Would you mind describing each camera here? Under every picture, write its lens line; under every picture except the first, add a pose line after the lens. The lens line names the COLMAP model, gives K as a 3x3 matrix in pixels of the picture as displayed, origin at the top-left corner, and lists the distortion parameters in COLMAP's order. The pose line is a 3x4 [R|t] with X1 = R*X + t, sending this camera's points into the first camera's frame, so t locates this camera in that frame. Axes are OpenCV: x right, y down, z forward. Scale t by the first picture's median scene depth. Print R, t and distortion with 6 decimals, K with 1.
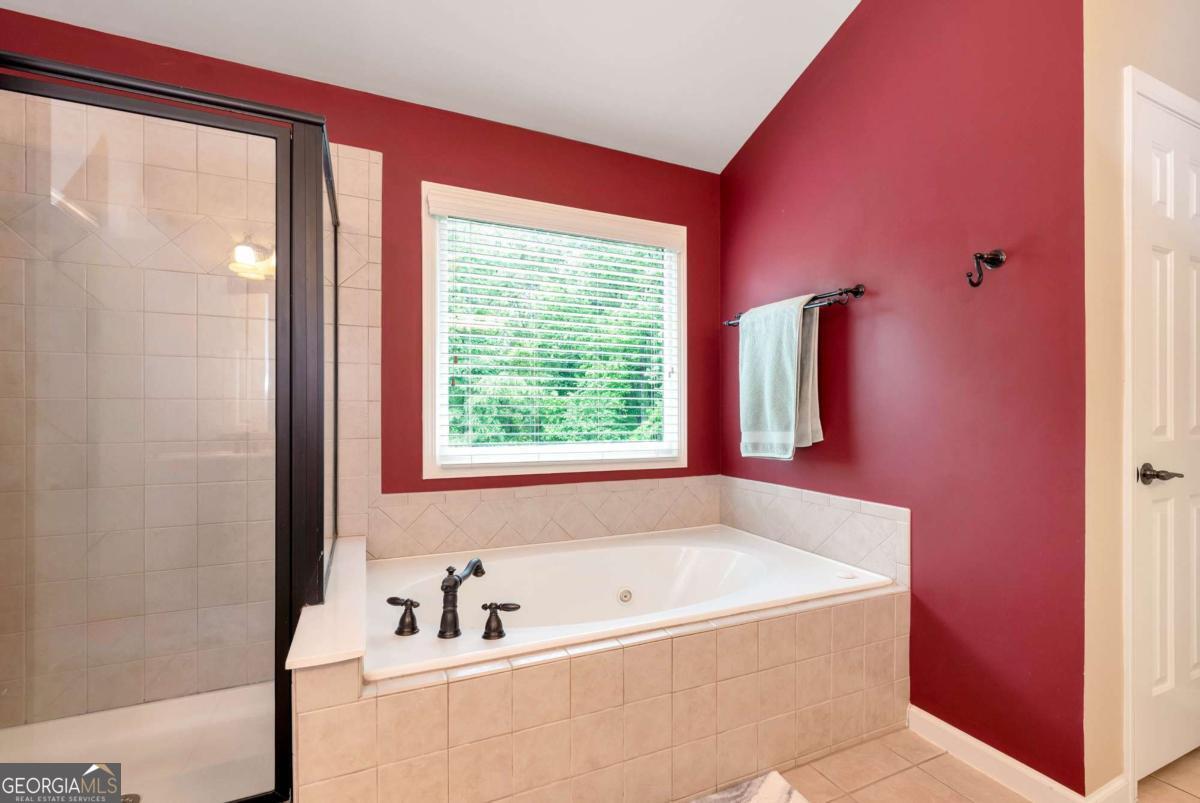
lens RADIAL K [[534.3, 0, 606.5], [0, 534.3, 404.5], [0, 0, 1]] dist [-0.000839, 0.000180]
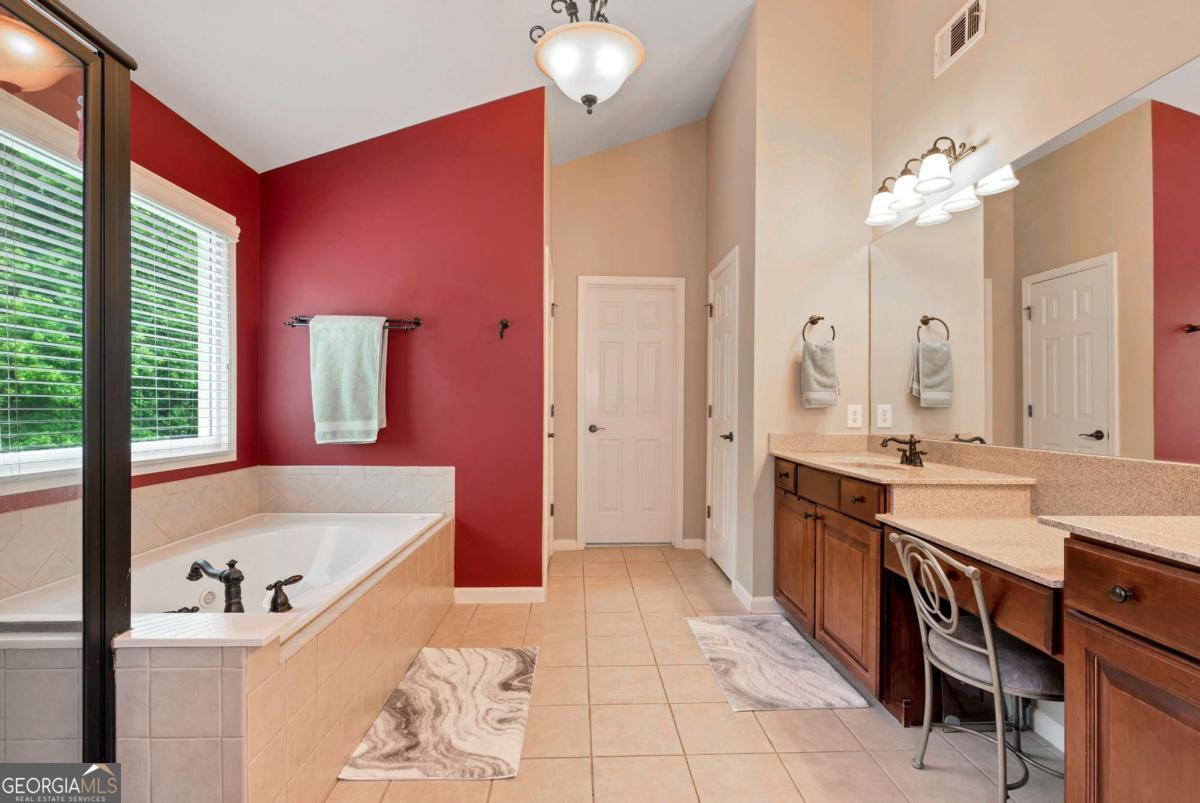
lens RADIAL K [[534.3, 0, 606.5], [0, 534.3, 404.5], [0, 0, 1]] dist [-0.000839, 0.000180]
pose [[0.373864, 0.003997, 0.927475, -0.644730], [-0.015566, 0.999877, 0.001966, 0.000424], [-0.927353, -0.015172, 0.373880, -0.011172]]
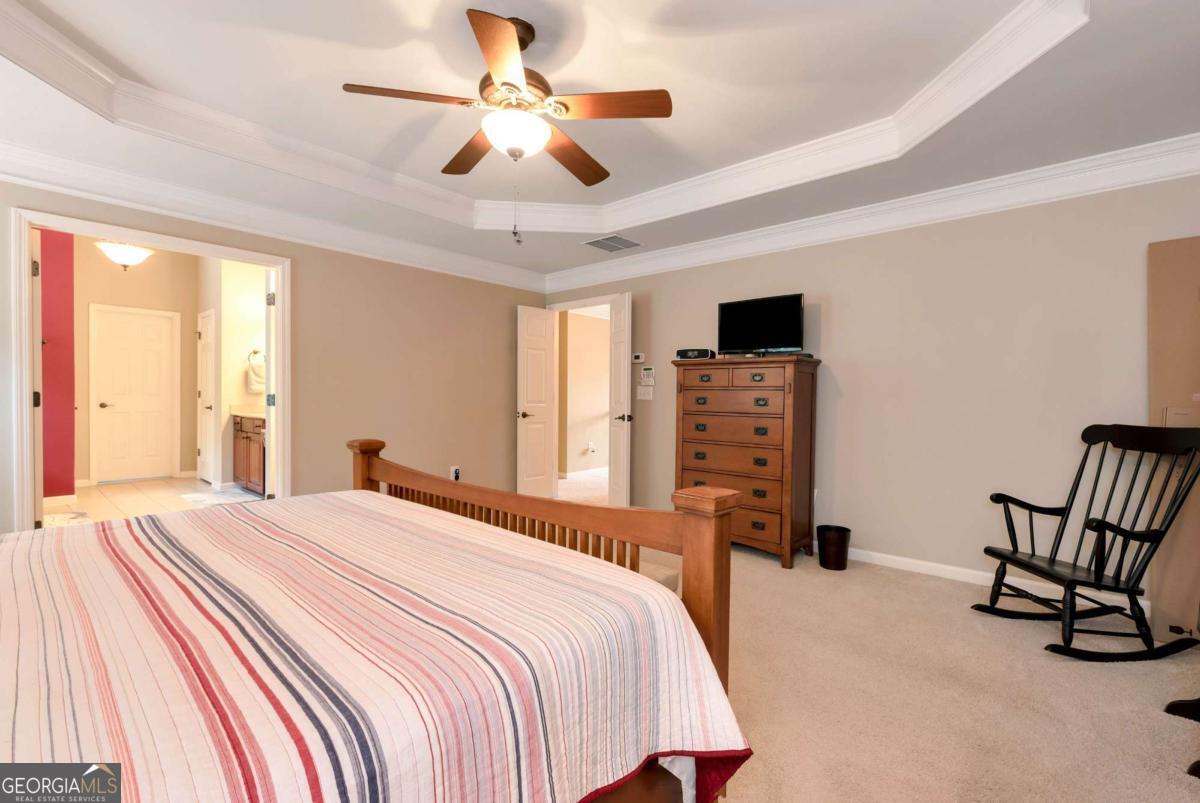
lens RADIAL K [[534.3, 0, 606.5], [0, 534.3, 404.5], [0, 0, 1]] dist [-0.000839, 0.000180]
pose [[-0.410194, -0.022613, 0.911718, -1.994856], [-0.024370, 0.999607, 0.013828, -0.012787], [-0.911672, -0.016546, -0.410584, -0.371753]]
